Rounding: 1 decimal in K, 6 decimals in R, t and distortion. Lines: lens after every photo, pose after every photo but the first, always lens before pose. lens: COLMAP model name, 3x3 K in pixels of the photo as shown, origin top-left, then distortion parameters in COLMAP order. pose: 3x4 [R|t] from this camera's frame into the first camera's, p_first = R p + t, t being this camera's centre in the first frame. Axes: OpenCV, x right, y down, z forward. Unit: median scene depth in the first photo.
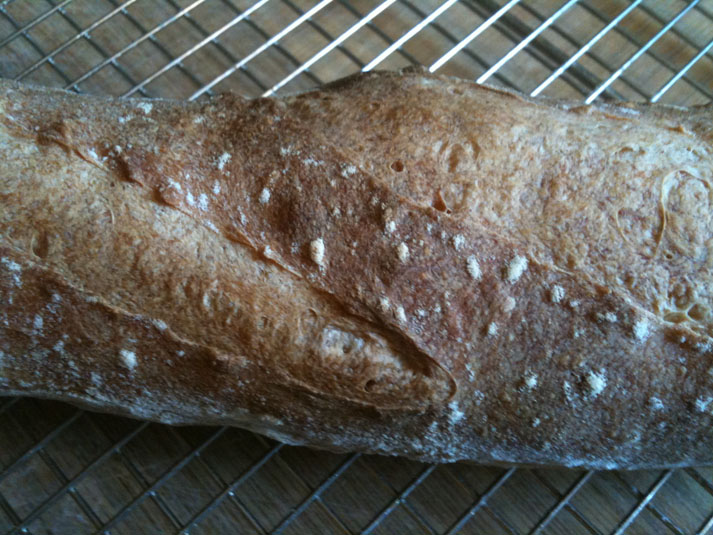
lens RADIAL K [[769.7, 0, 364.8], [0, 769.7, 264.4], [0, 0, 1]] dist [0.138631, -0.585516]
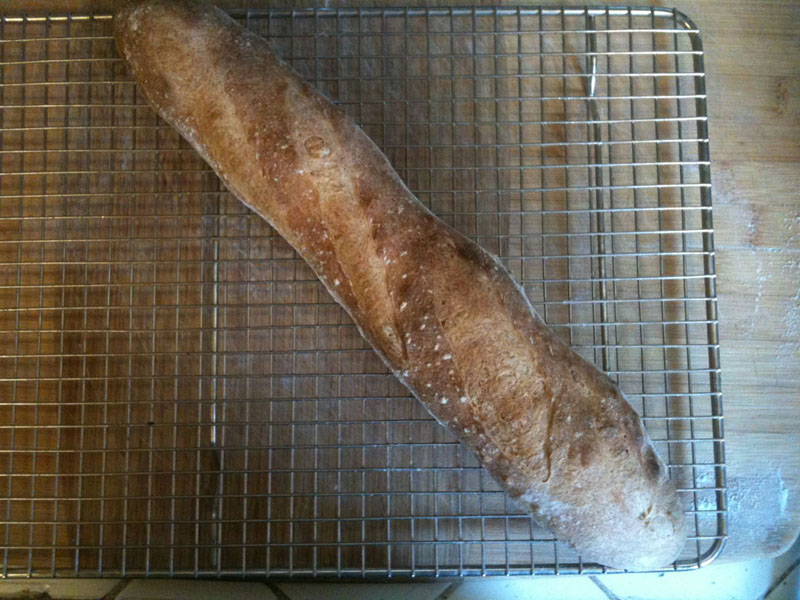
lens RADIAL K [[863.6, 0, 409.3], [0, 863.6, 296.5], [0, 0, 1]] dist [0.138631, -0.585516]
pose [[0.728662, 0.680902, -0.073649, 0.170749], [-0.615949, 0.698547, 0.364196, -1.225114], [0.299429, -0.220012, 0.928406, -1.989583]]
